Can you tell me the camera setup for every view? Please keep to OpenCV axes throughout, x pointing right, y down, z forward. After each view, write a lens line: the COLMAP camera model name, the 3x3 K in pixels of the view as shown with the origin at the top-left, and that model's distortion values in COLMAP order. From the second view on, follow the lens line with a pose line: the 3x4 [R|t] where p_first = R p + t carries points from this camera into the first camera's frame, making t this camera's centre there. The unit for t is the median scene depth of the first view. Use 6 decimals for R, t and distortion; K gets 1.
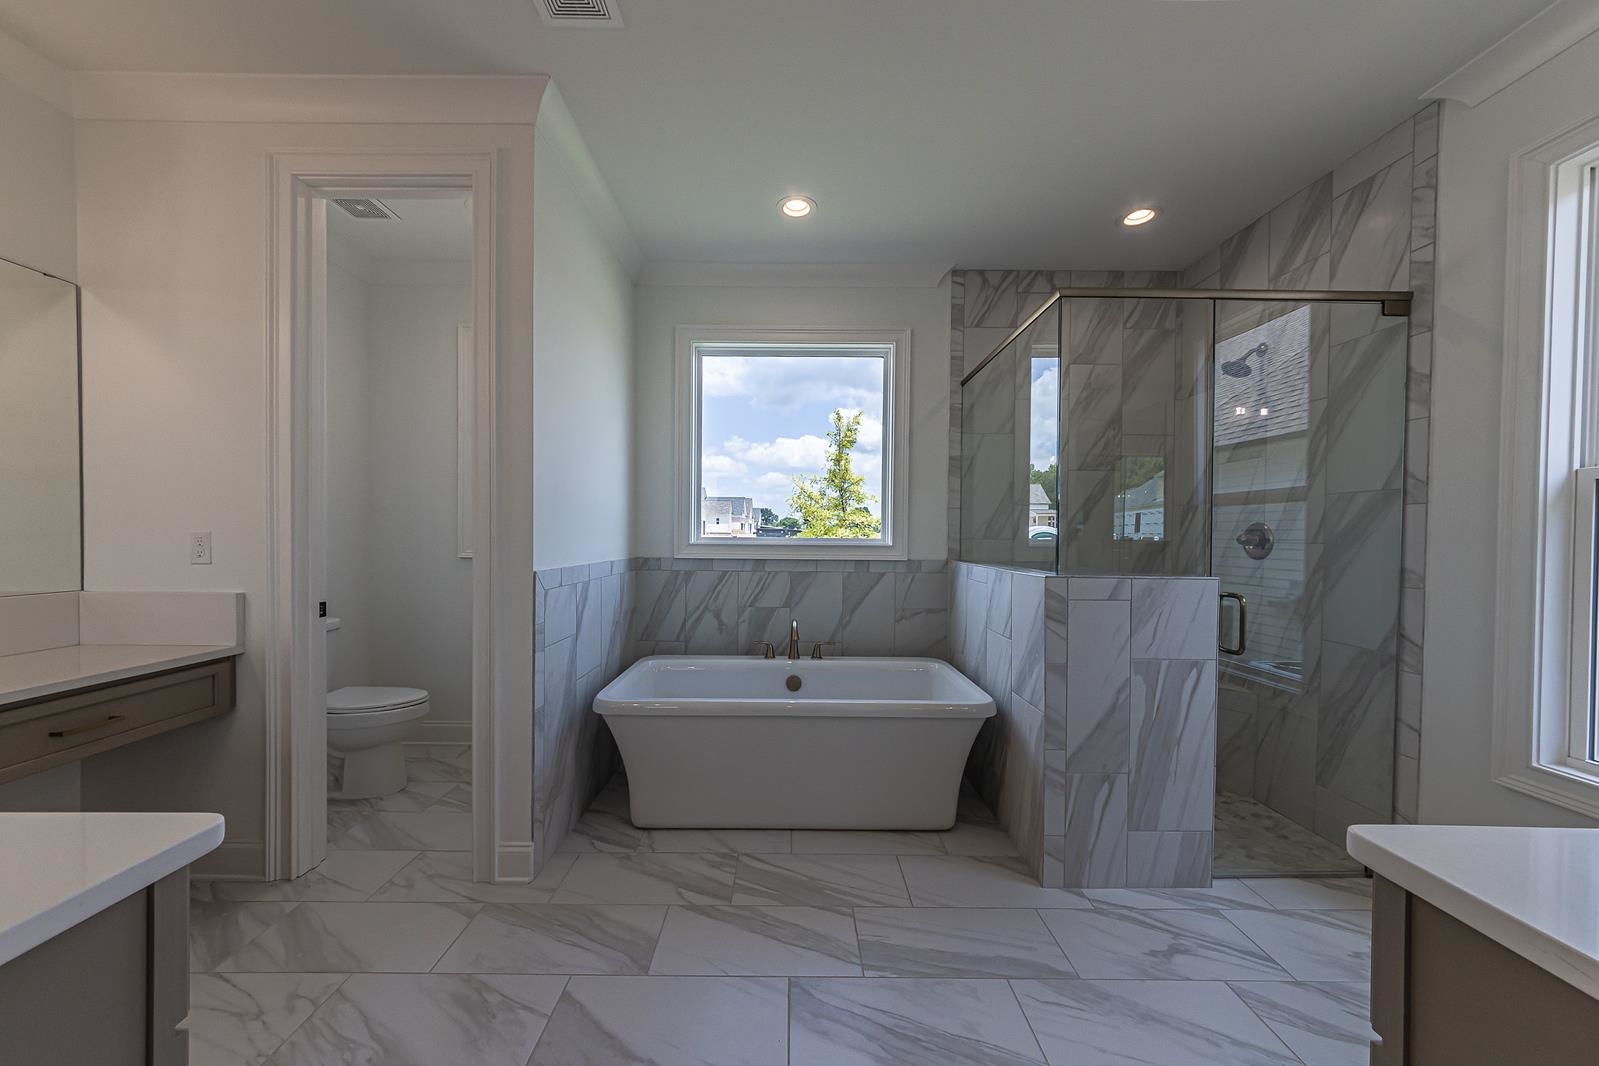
lens RADIAL K [[564.5, 0, 796.4], [0, 564.5, 542.4], [0, 0, 1]] dist [-0.000327, 0.000049]
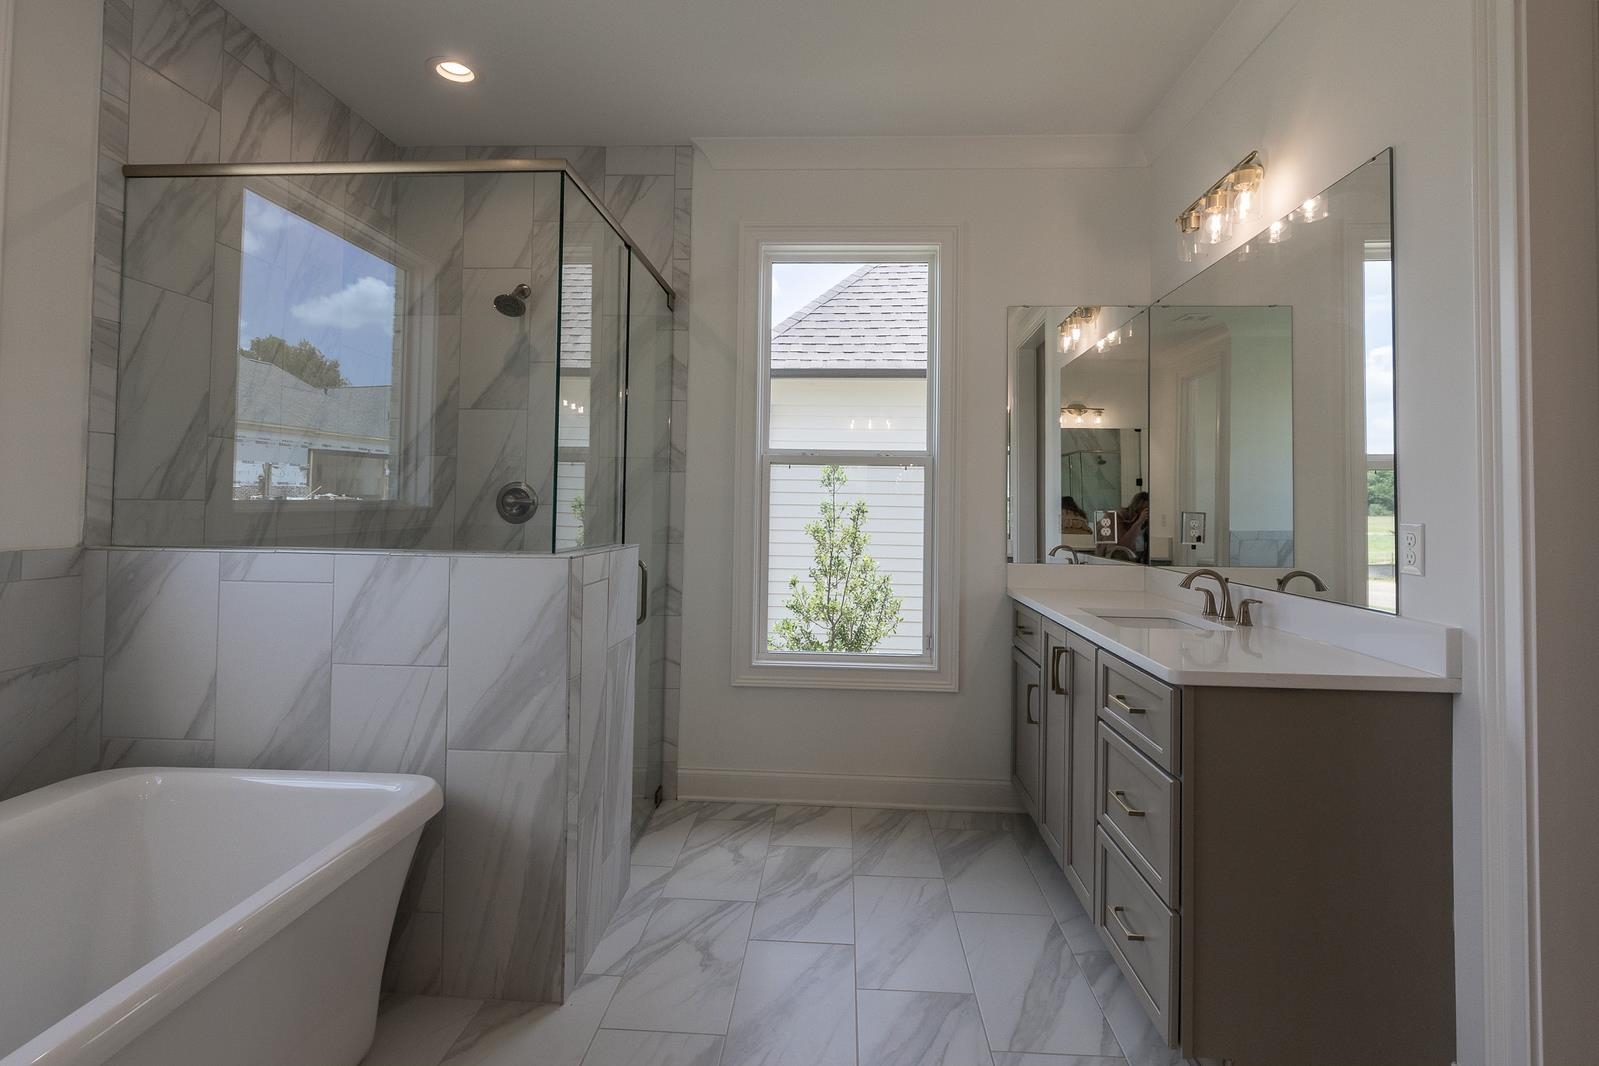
lens RADIAL K [[765.7, 0, 797.5], [0, 765.7, 486.7], [0, 0, 1]] dist [-0.000932, 0.000105]
pose [[0.070194, 0.019762, 0.997338, -0.477341], [0.001546, 0.999800, -0.019919, -0.005429], [-0.997532, 0.002940, 0.070149, 0.624870]]
